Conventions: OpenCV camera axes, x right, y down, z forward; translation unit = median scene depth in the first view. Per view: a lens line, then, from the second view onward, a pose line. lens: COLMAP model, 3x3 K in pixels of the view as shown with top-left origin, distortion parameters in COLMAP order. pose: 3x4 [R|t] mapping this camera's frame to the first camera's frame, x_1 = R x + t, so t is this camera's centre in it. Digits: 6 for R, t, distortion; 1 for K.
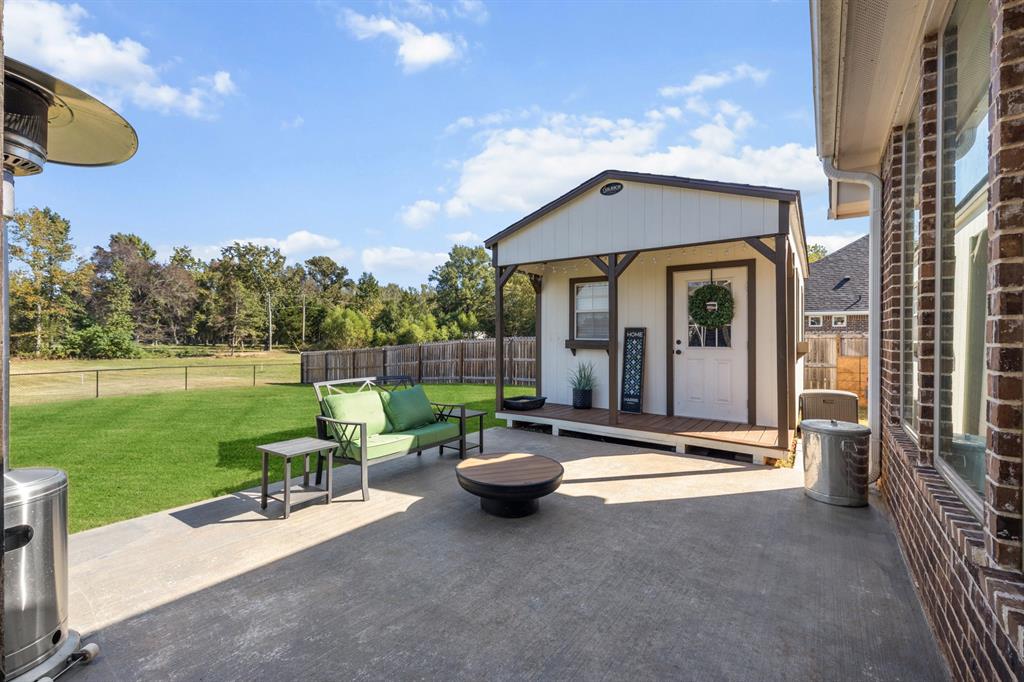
lens RADIAL K [[428.2, 0, 531.6], [0, 428.2, 334.4], [0, 0, 1]] dist [0.001126, 0.000127]
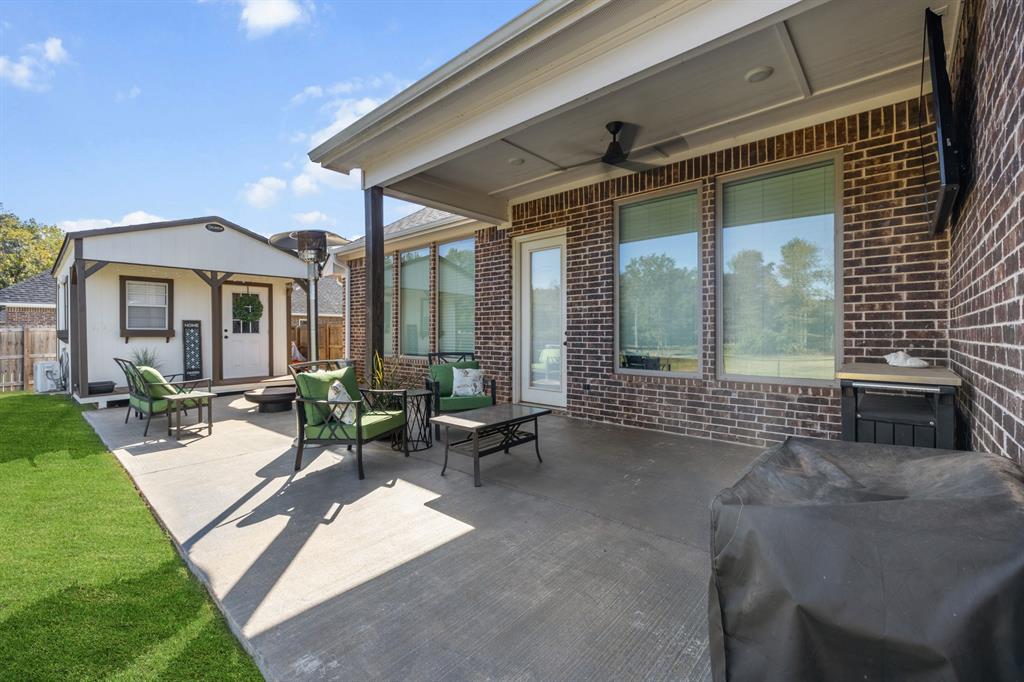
lens RADIAL K [[428.2, 0, 511.1], [0, 428.2, 335.2], [0, 0, 1]] dist [0.001126, 0.000127]
pose [[0.119562, -0.017261, 0.992677, -1.012288], [0.001496, 0.999851, 0.017206, 0.010170], [-0.992826, -0.000572, 0.119570, -0.178981]]
